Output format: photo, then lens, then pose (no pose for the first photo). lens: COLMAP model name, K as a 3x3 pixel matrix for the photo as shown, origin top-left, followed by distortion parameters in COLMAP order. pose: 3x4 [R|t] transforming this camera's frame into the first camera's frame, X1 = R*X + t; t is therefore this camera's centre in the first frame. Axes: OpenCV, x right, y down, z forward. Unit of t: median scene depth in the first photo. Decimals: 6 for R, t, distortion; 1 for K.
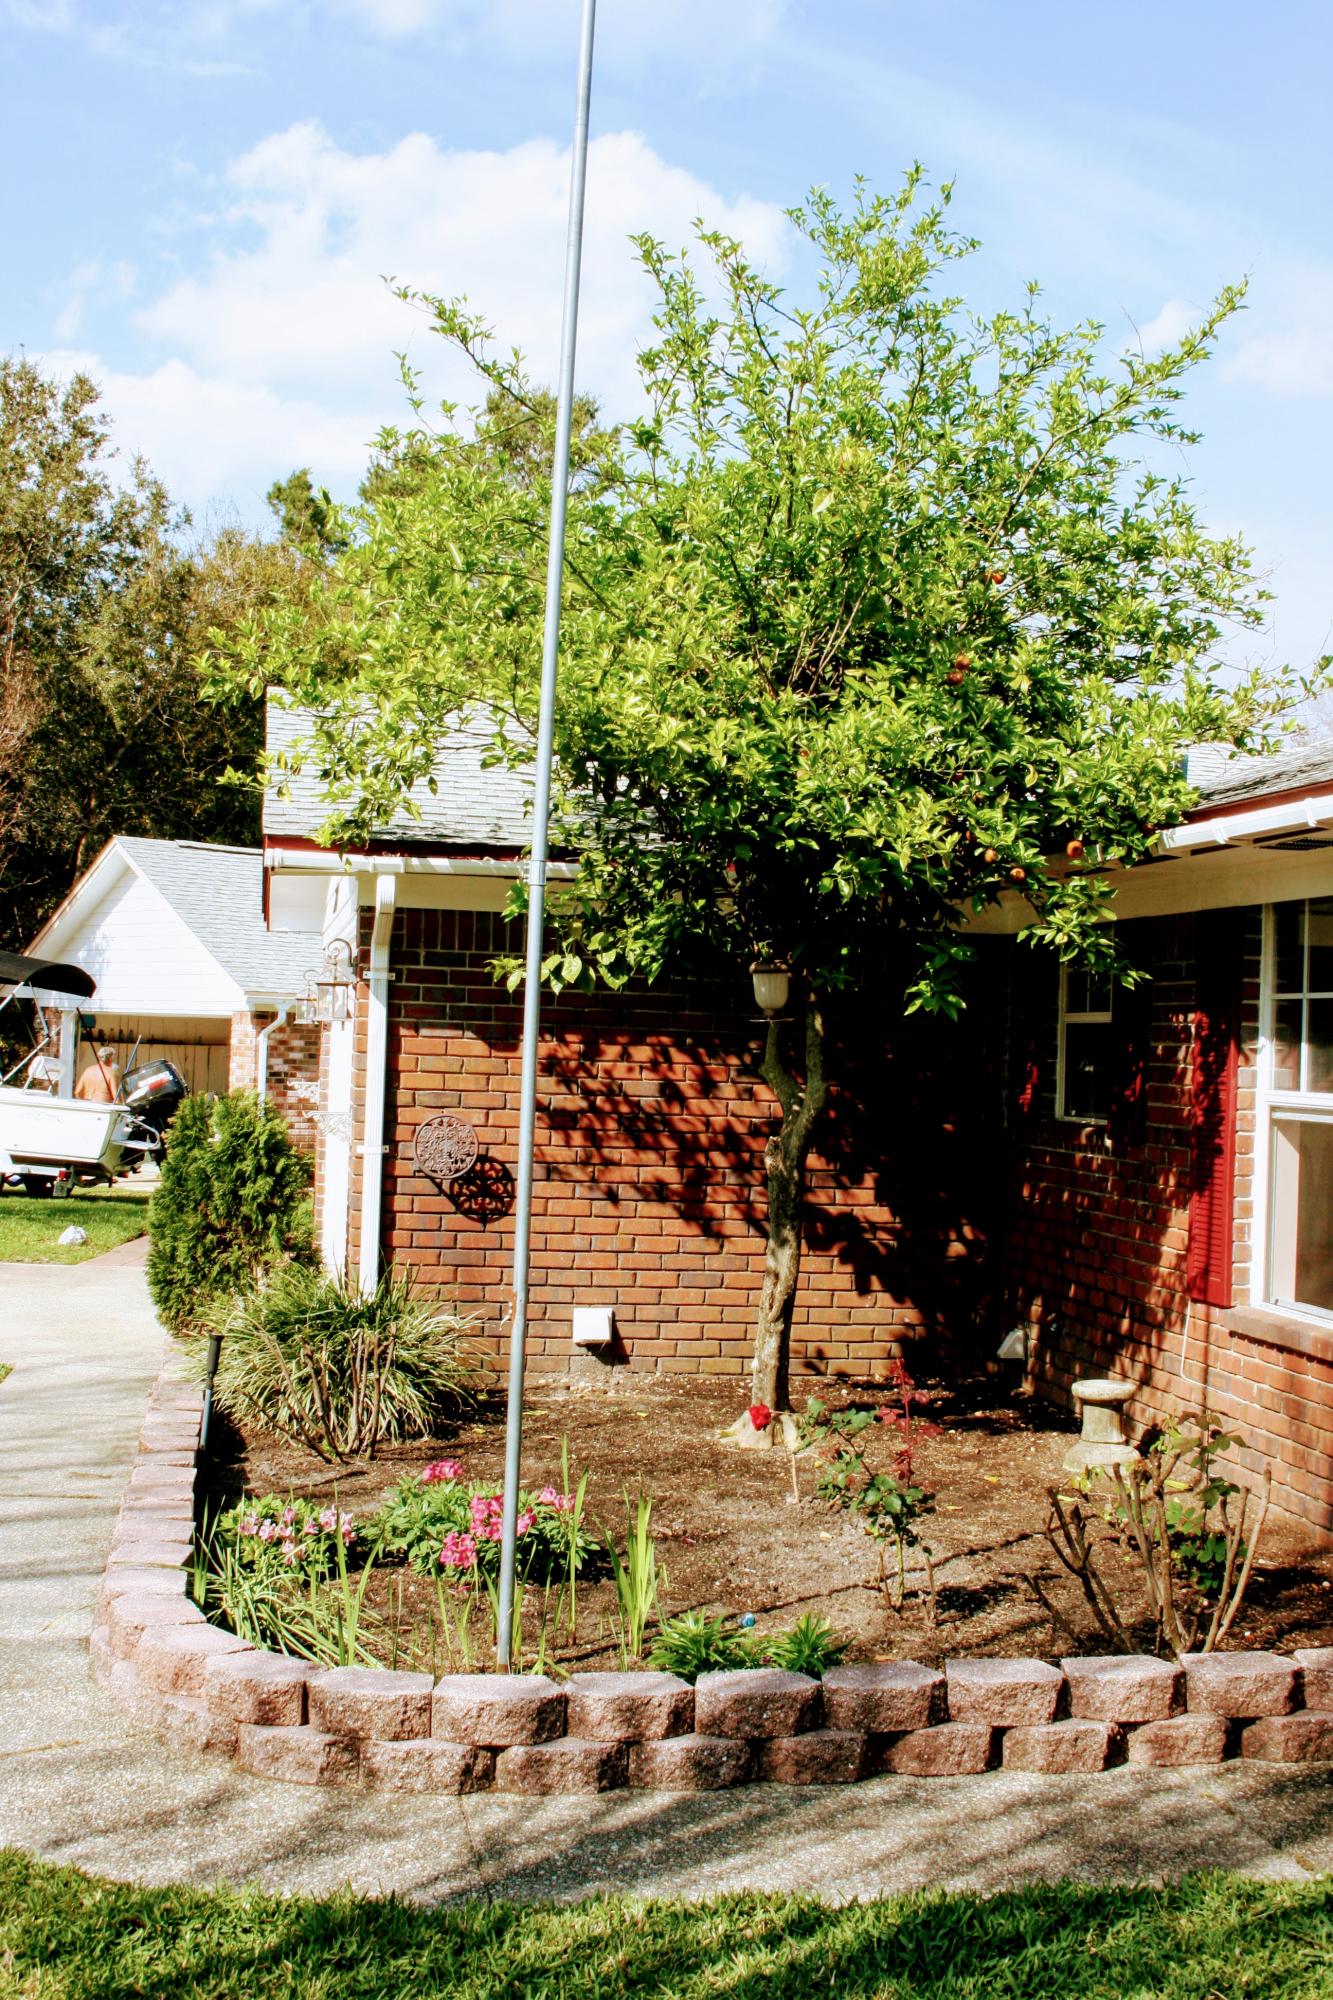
lens RADIAL K [[2262.3, 0, 674.9], [0, 2262.3, 1003.5], [0, 0, 1]] dist [-0.066113, 0.000000]
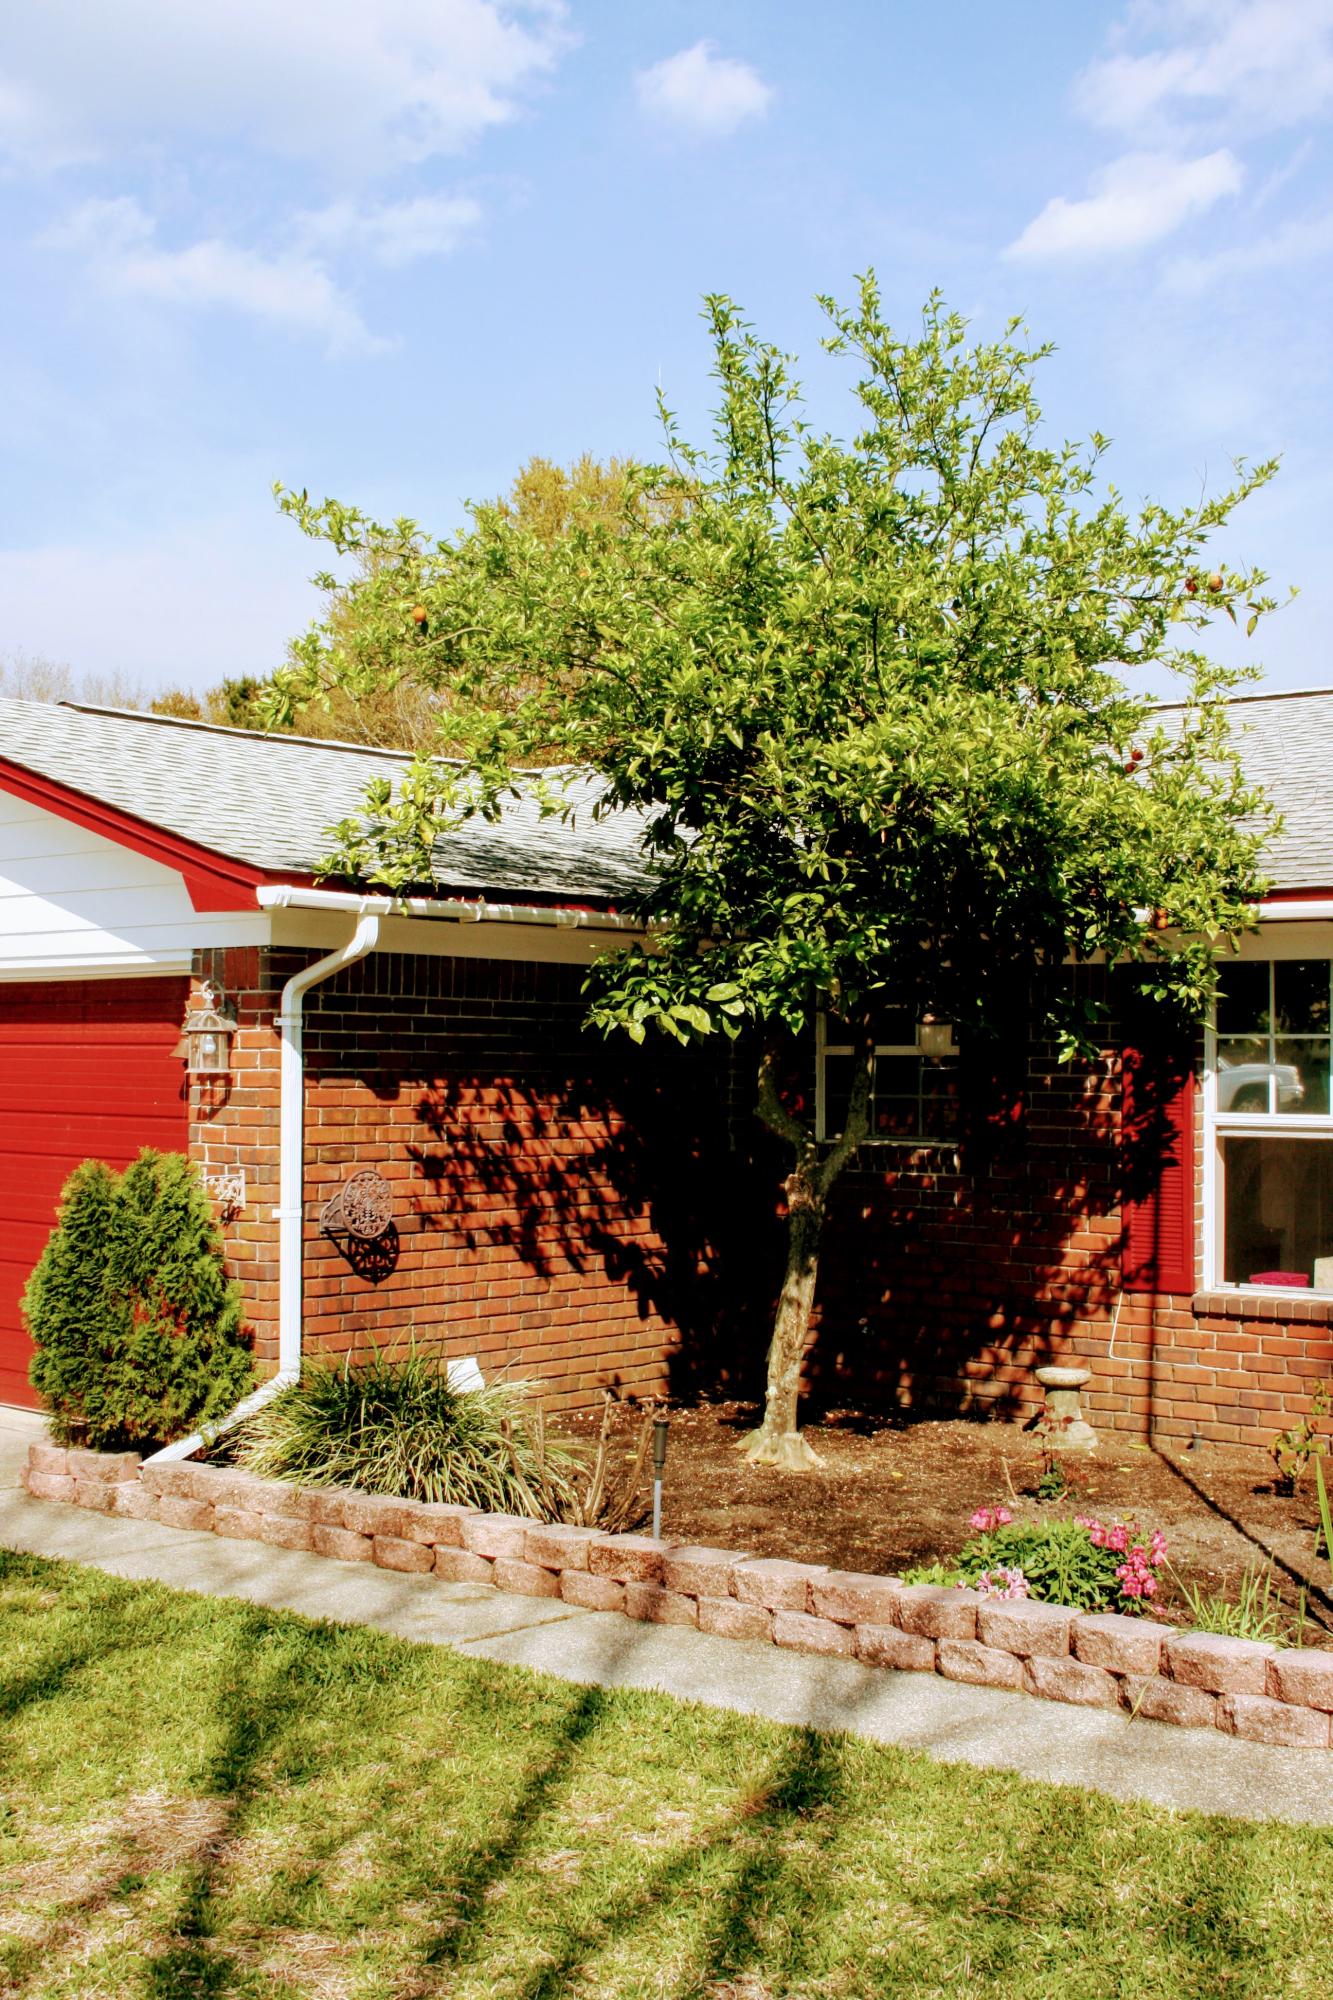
lens RADIAL K [[2262.3, 0, 659.8], [0, 2262.3, 1006.9], [0, 0, 1]] dist [-0.066113, 0.000000]
pose [[0.780818, -0.012420, 0.624635, -0.570506], [0.008120, 0.999920, 0.009733, -0.025459], [-0.624706, -0.002528, 0.780856, 0.186152]]
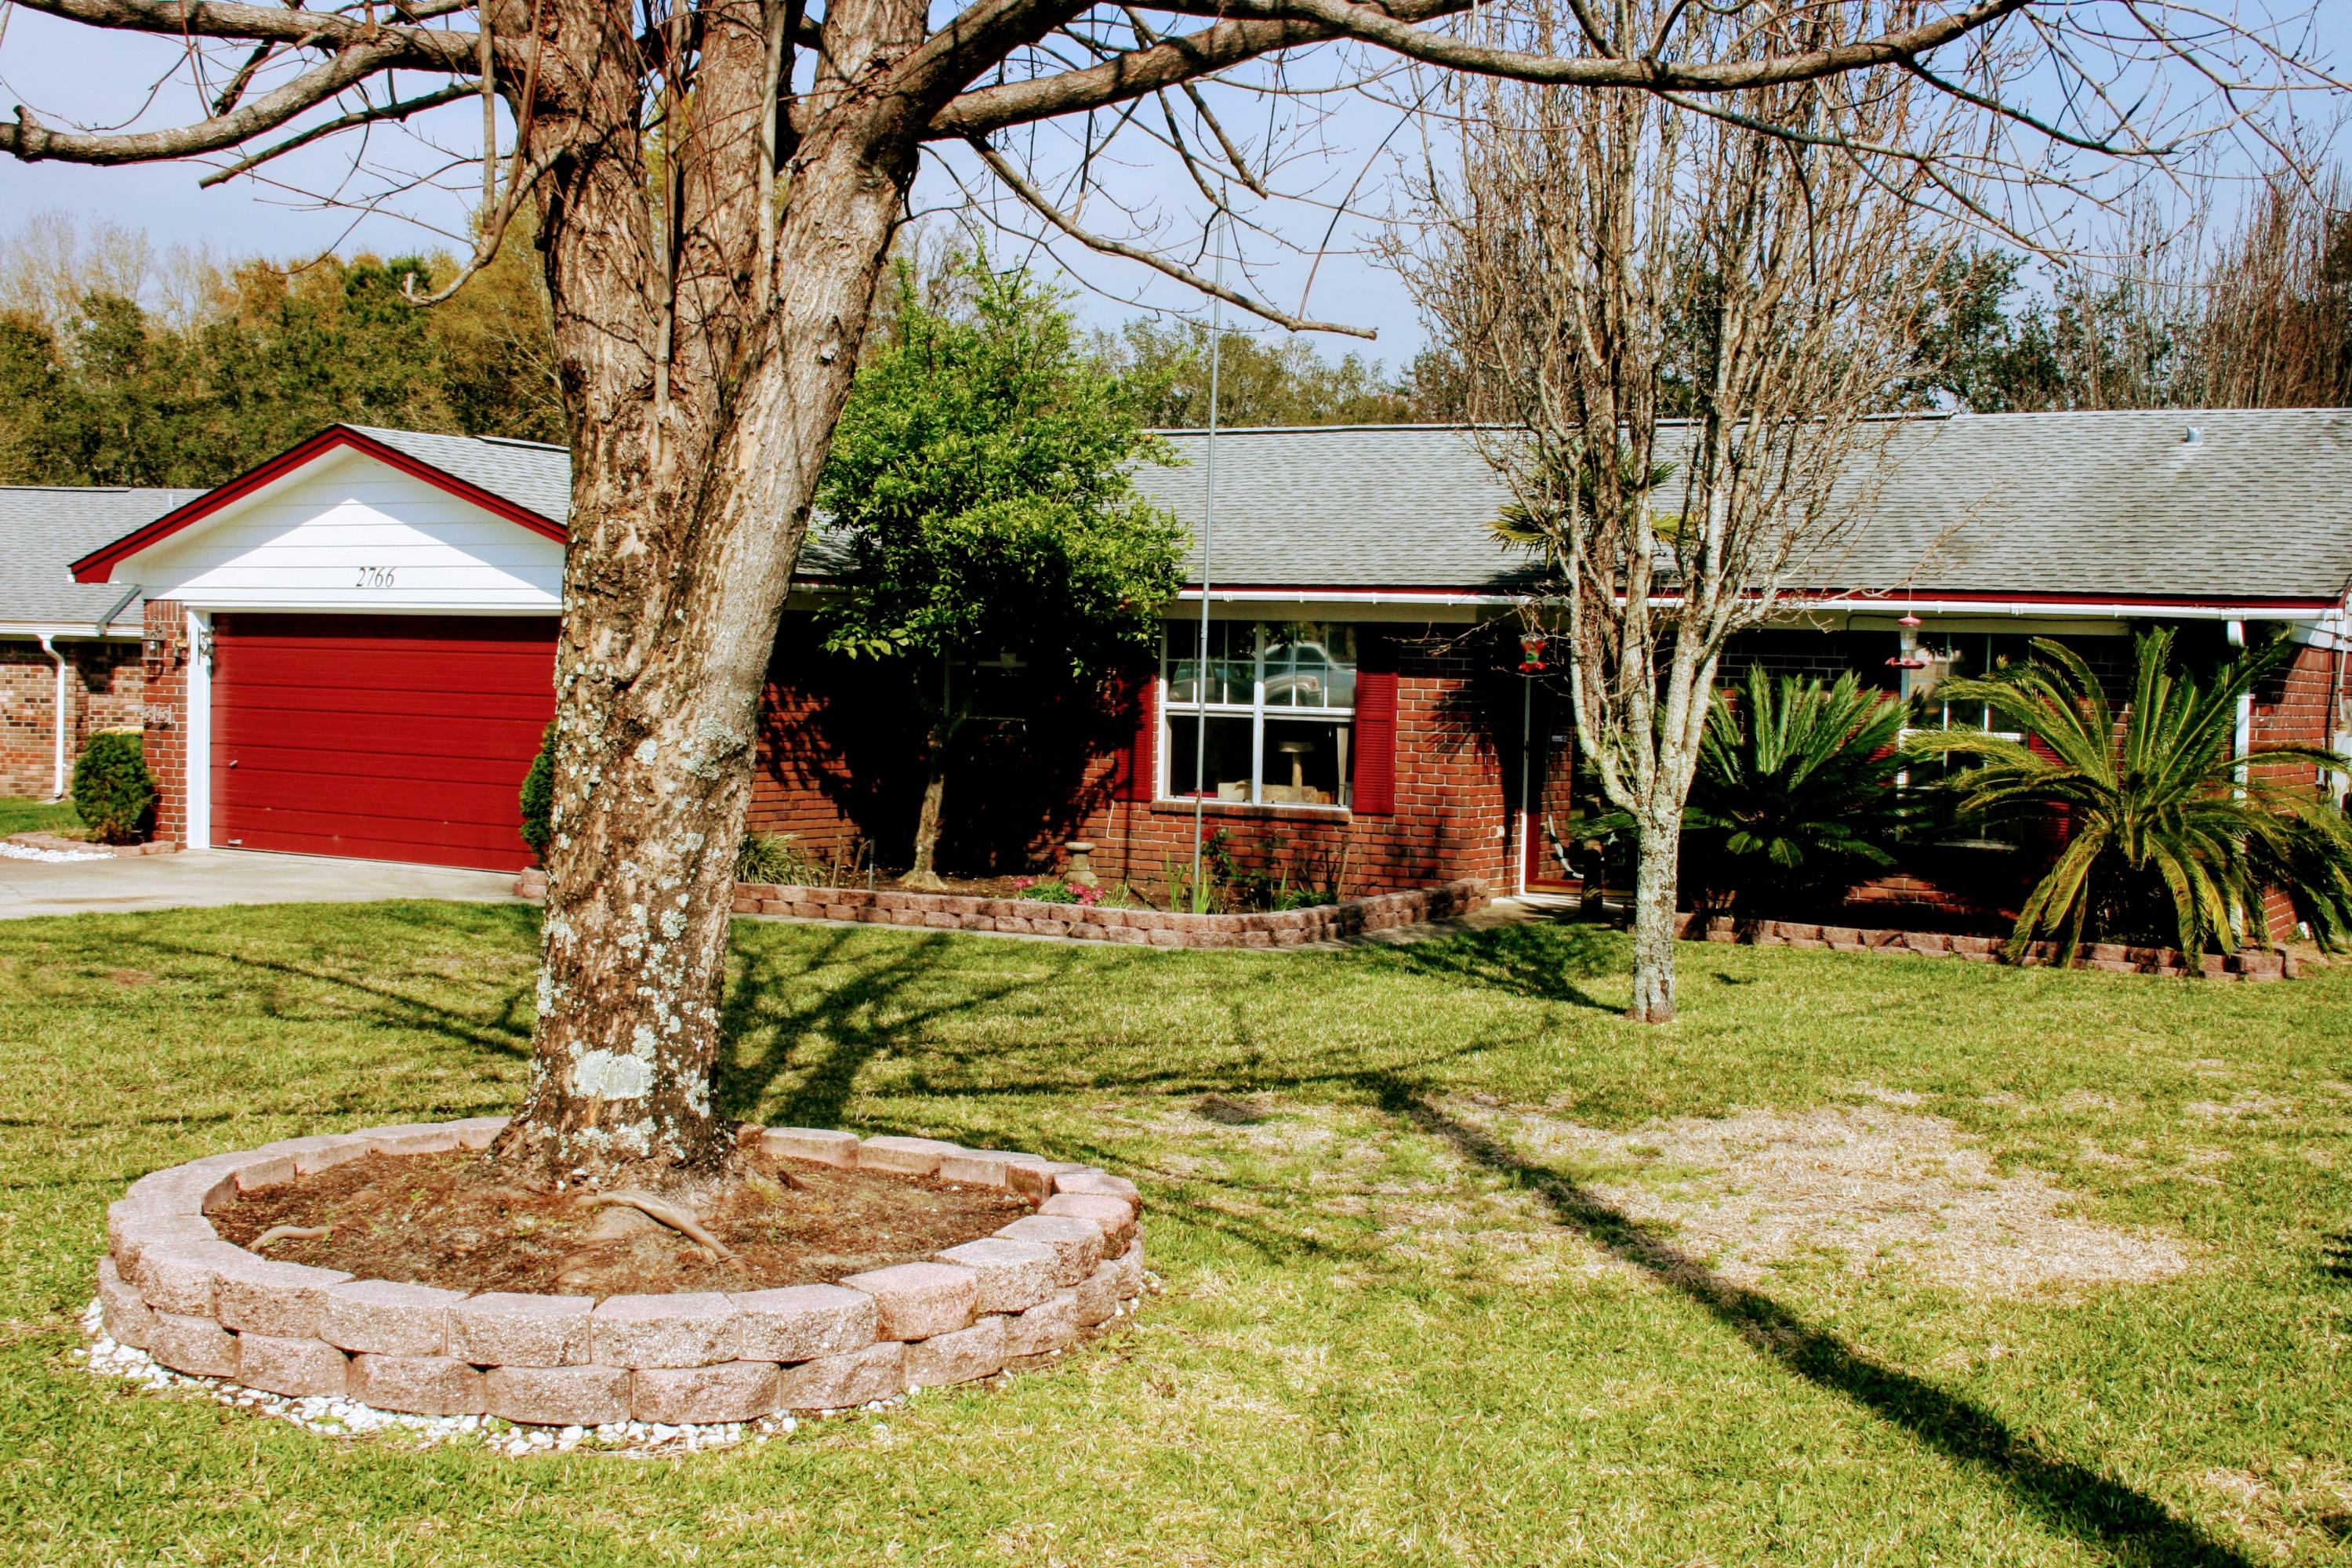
lens RADIAL K [[2660.4, 0, 1167.3], [0, 2660.4, 806.1], [0, 0, 1]] dist [-0.066113, 0.000000]
pose [[0.675222, -0.055171, 0.735548, -1.295839], [-0.014525, 0.996011, 0.088041, -0.069330], [-0.737472, -0.070131, 0.671727, -0.593343]]
